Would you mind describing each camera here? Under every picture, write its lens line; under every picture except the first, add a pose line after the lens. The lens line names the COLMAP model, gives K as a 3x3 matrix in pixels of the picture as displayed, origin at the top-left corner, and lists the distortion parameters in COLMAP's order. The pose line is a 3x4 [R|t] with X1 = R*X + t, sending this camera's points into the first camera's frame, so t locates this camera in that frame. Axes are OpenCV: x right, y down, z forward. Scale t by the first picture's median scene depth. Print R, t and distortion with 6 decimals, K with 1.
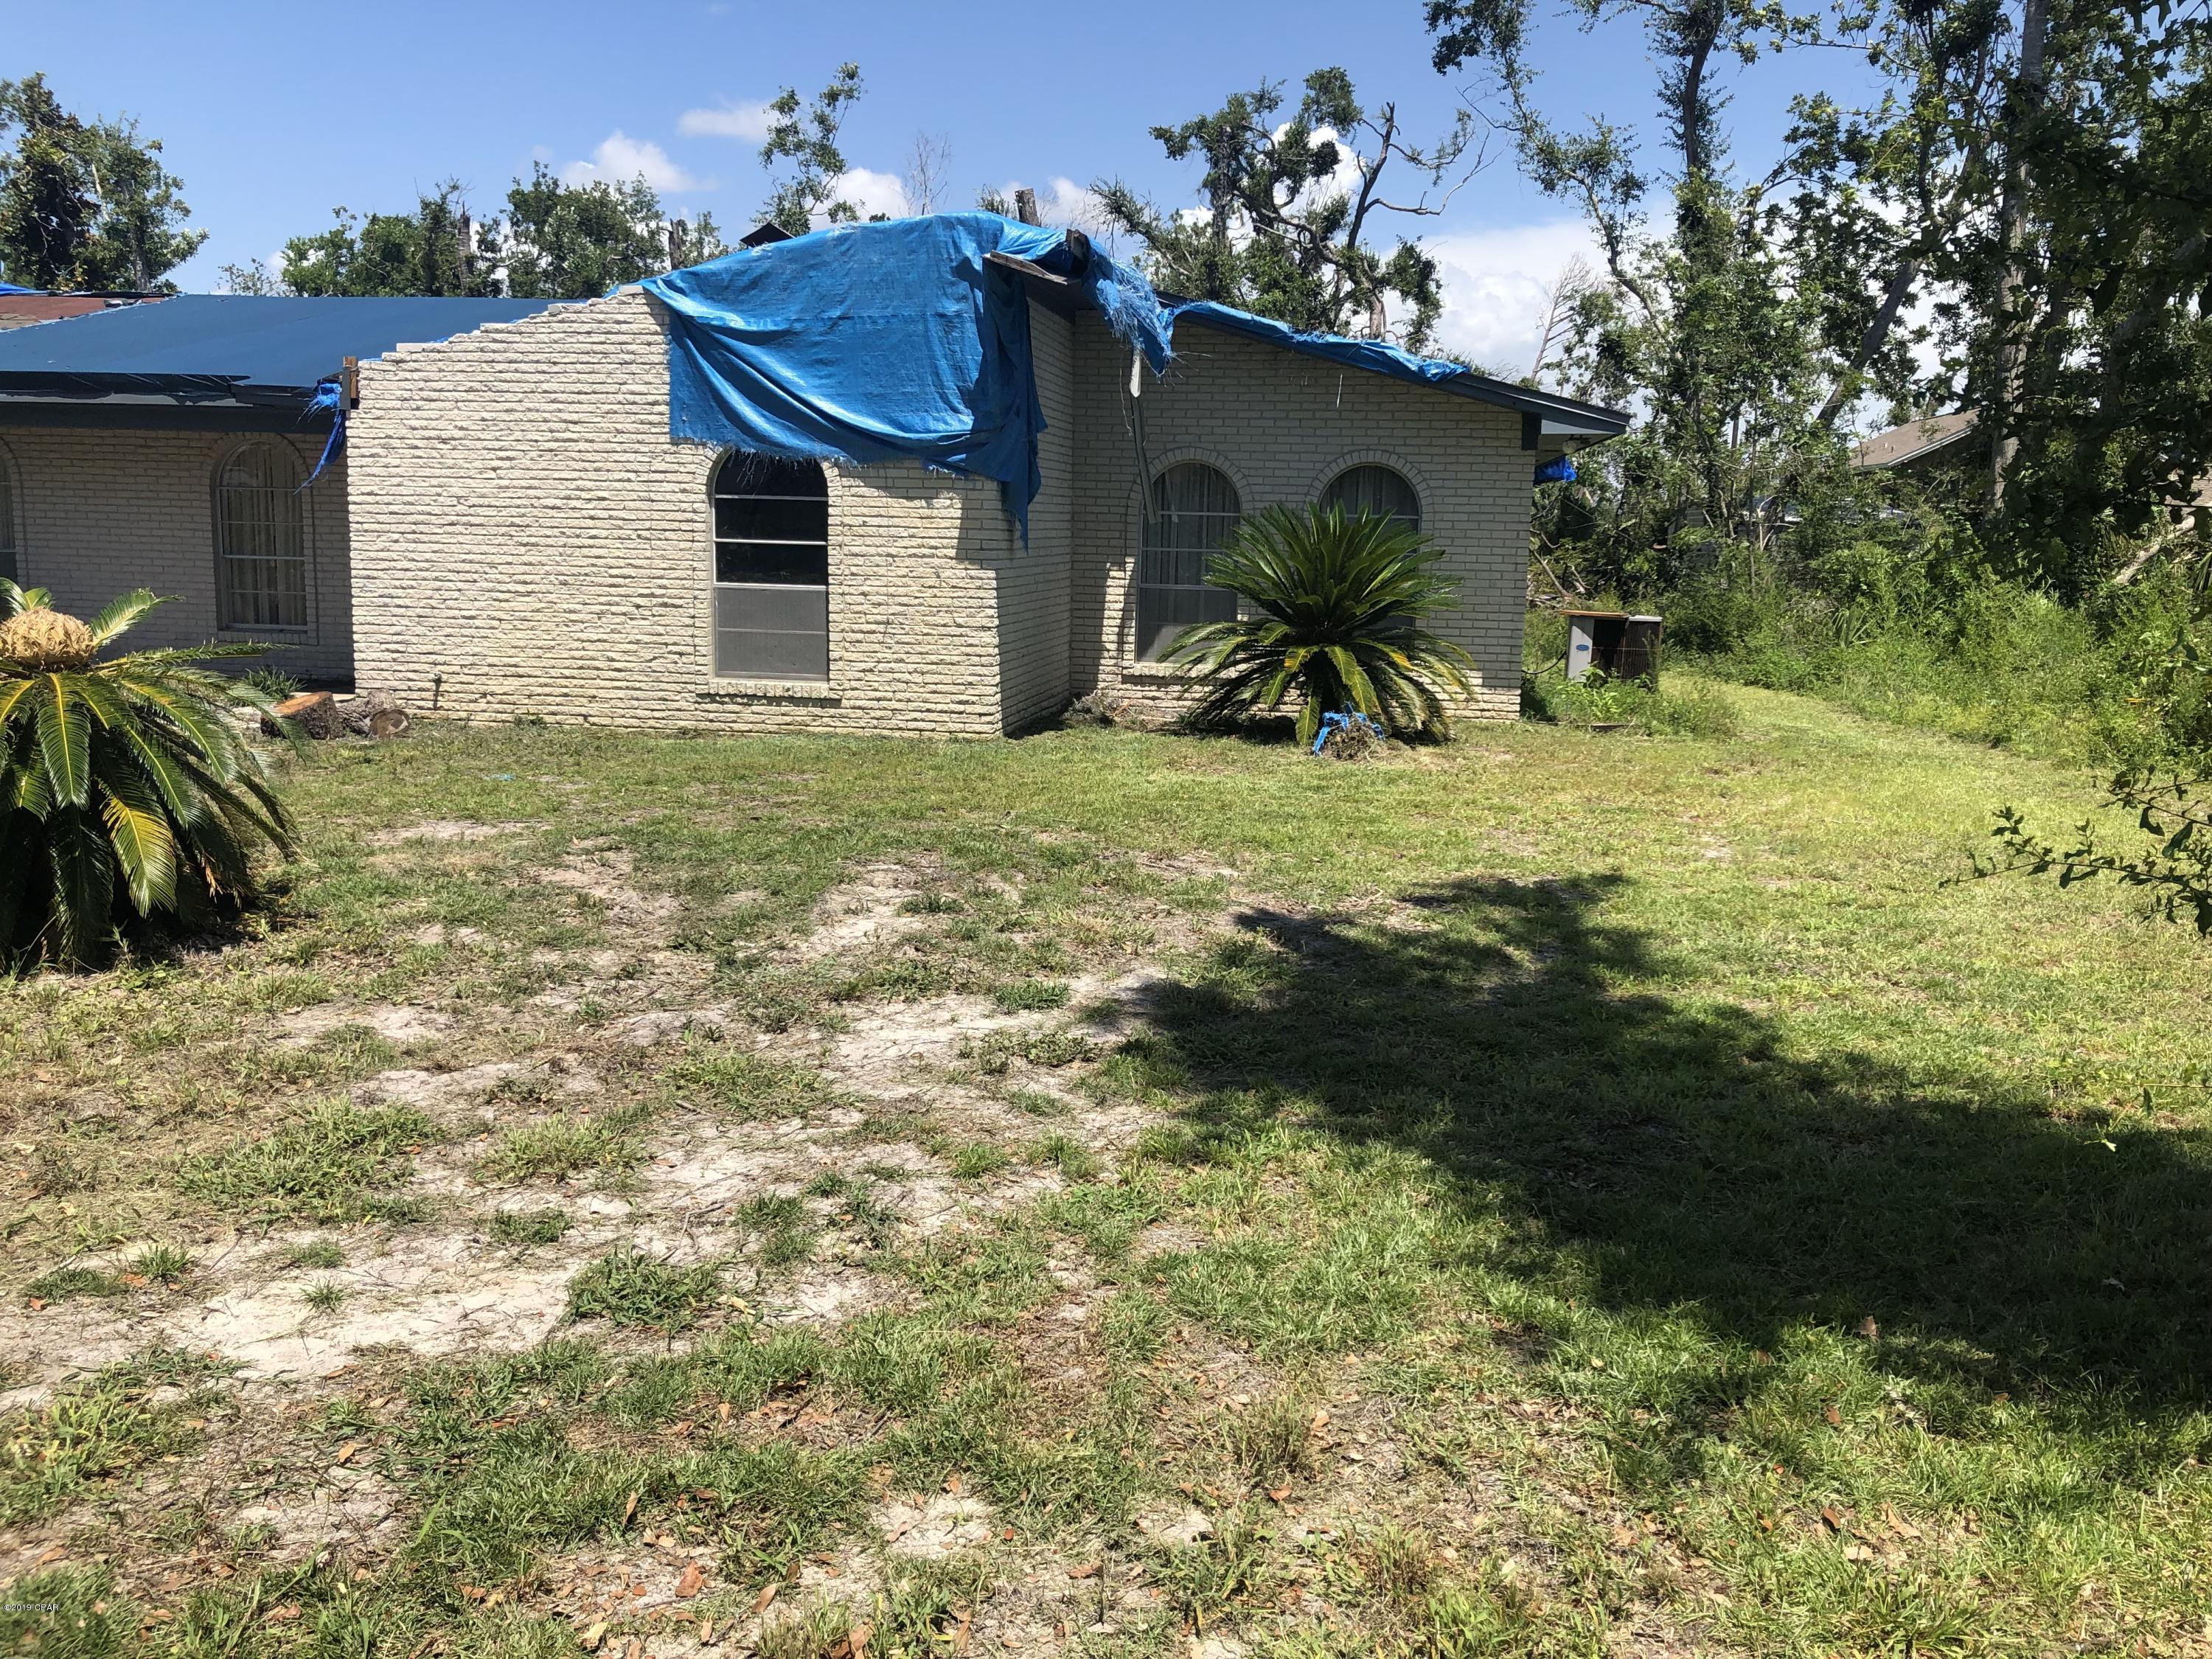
lens RADIAL K [[1819.4, 0, 1109.2], [0, 1819.4, 816.1], [0, 0, 1]] dist [0.036885, -0.047860]
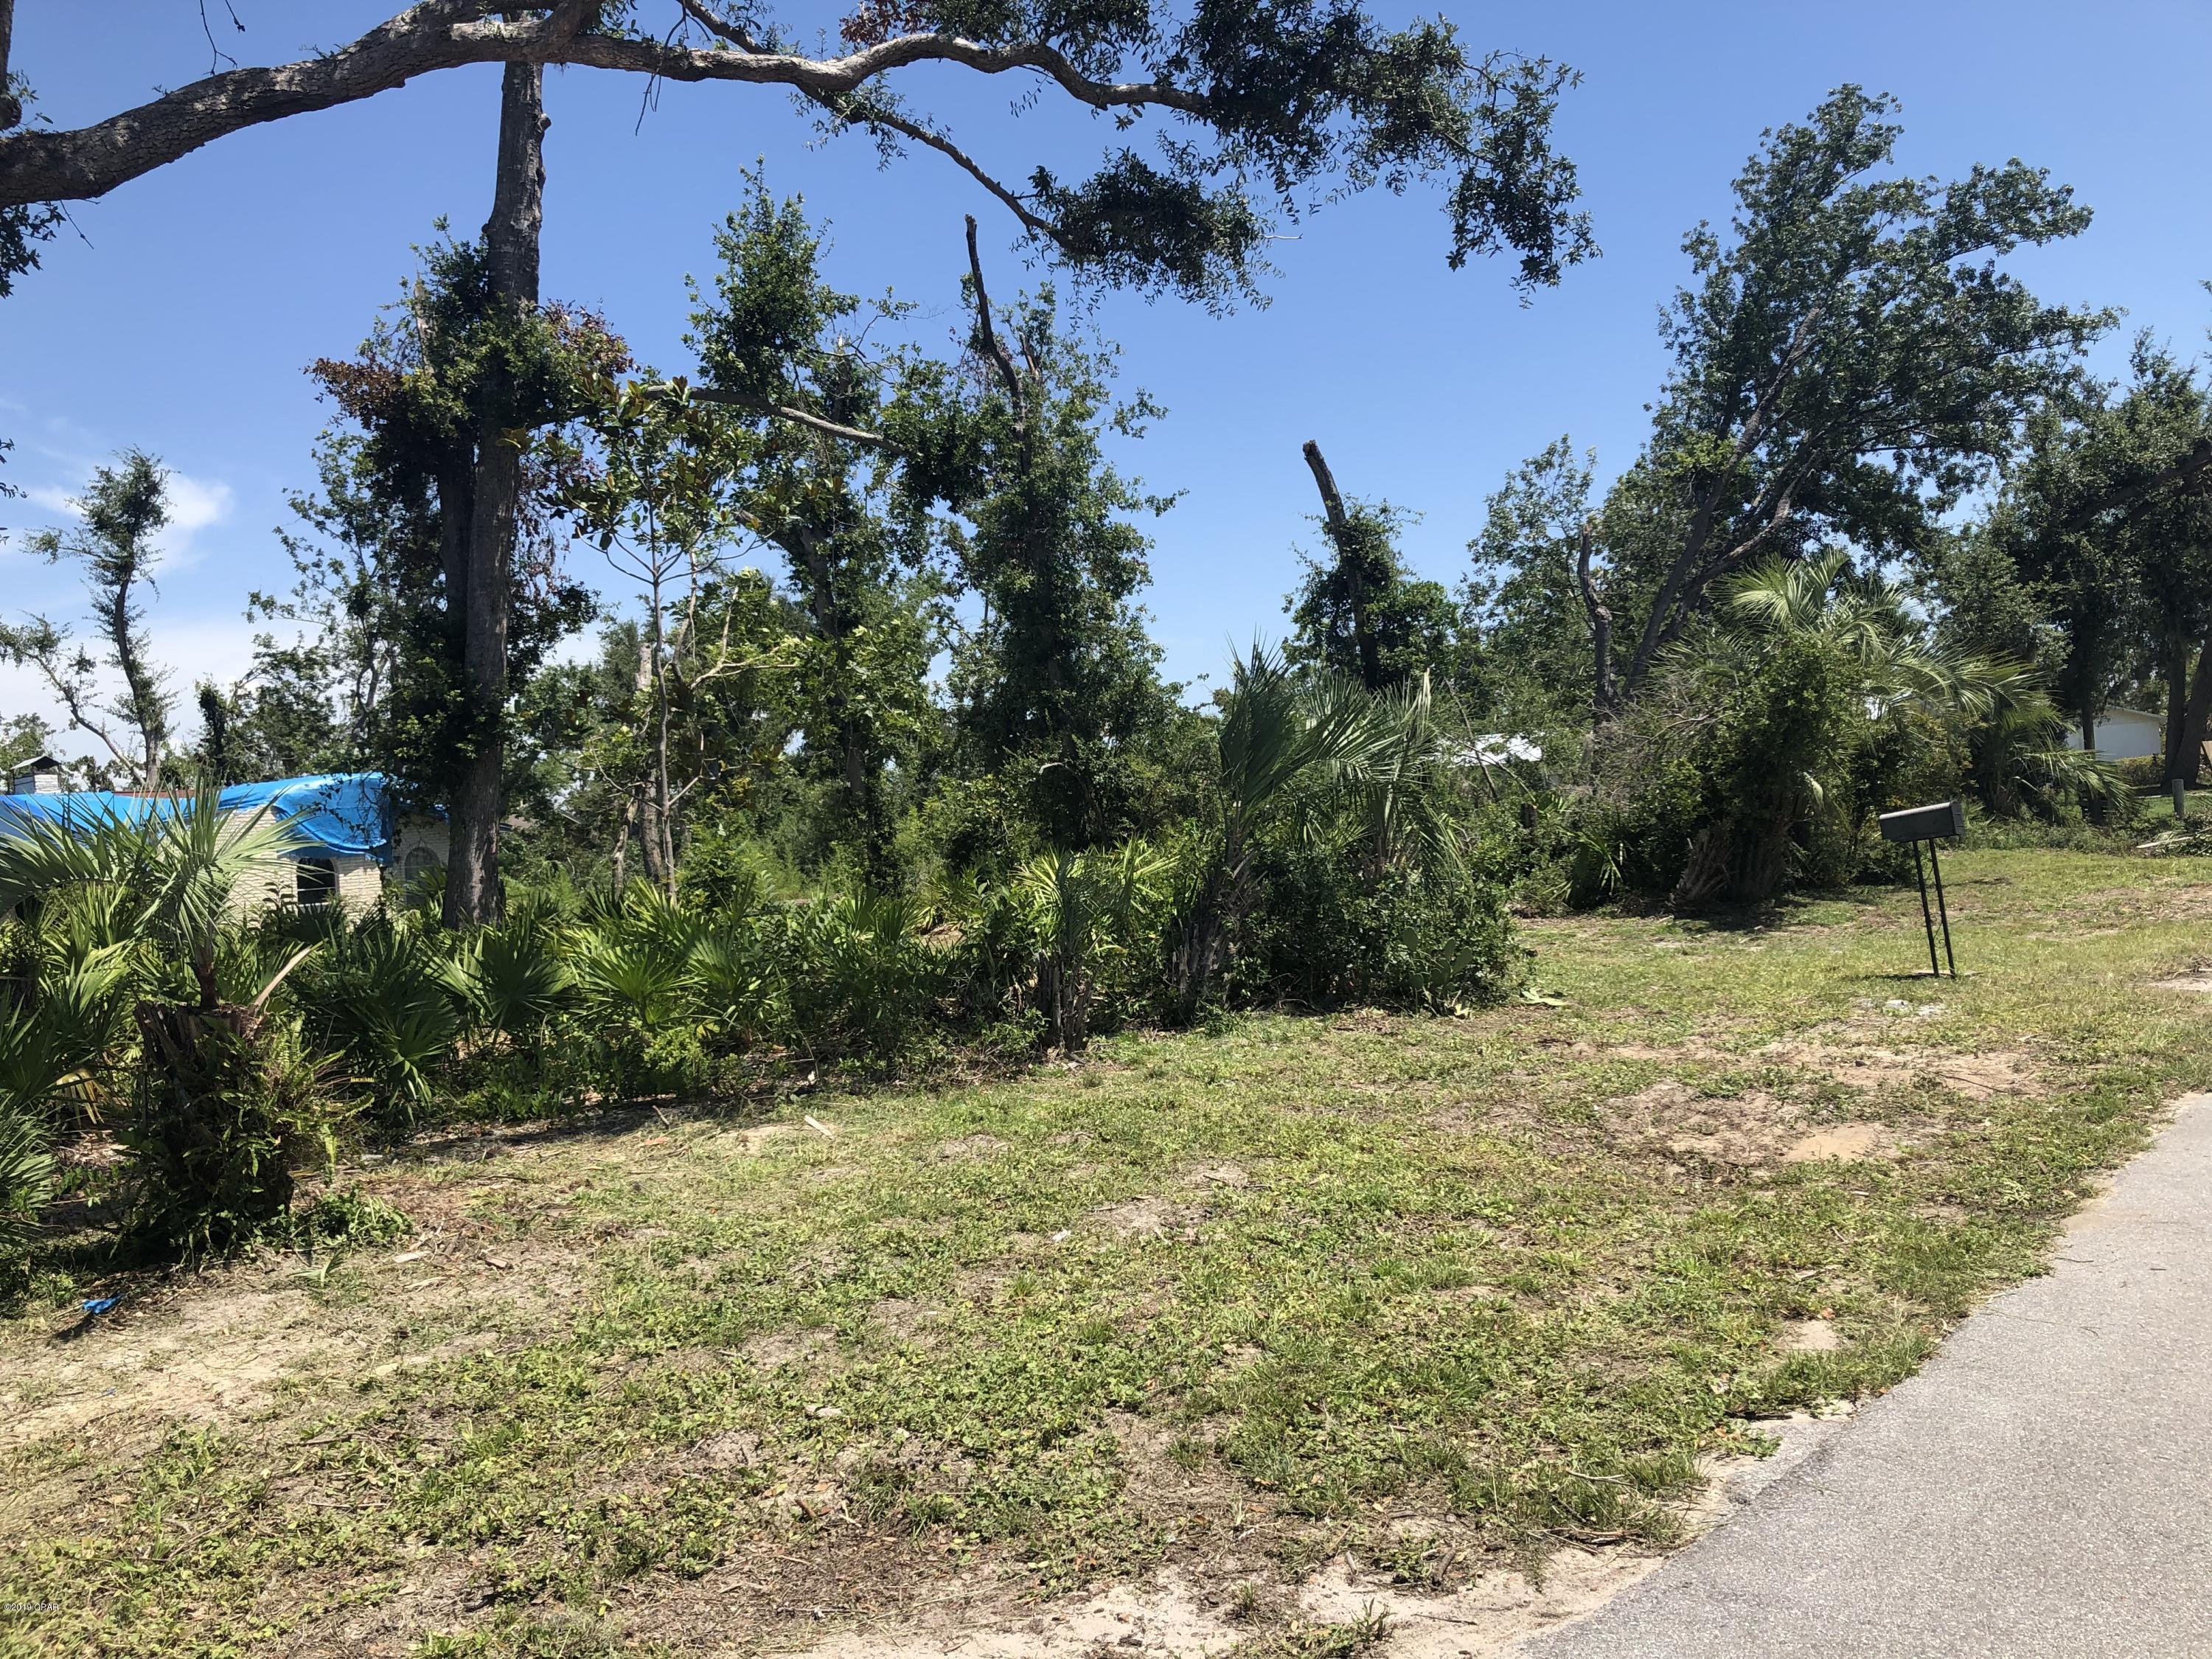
lens RADIAL K [[1819.4, 0, 1106.2], [0, 1819.4, 816.7], [0, 0, 1]] dist [0.036885, -0.047860]
pose [[0.514205, -0.063153, 0.855339, -0.564169], [0.220501, 0.973497, -0.060682, 0.051046], [-0.828838, 0.219807, 0.514502, -0.426282]]
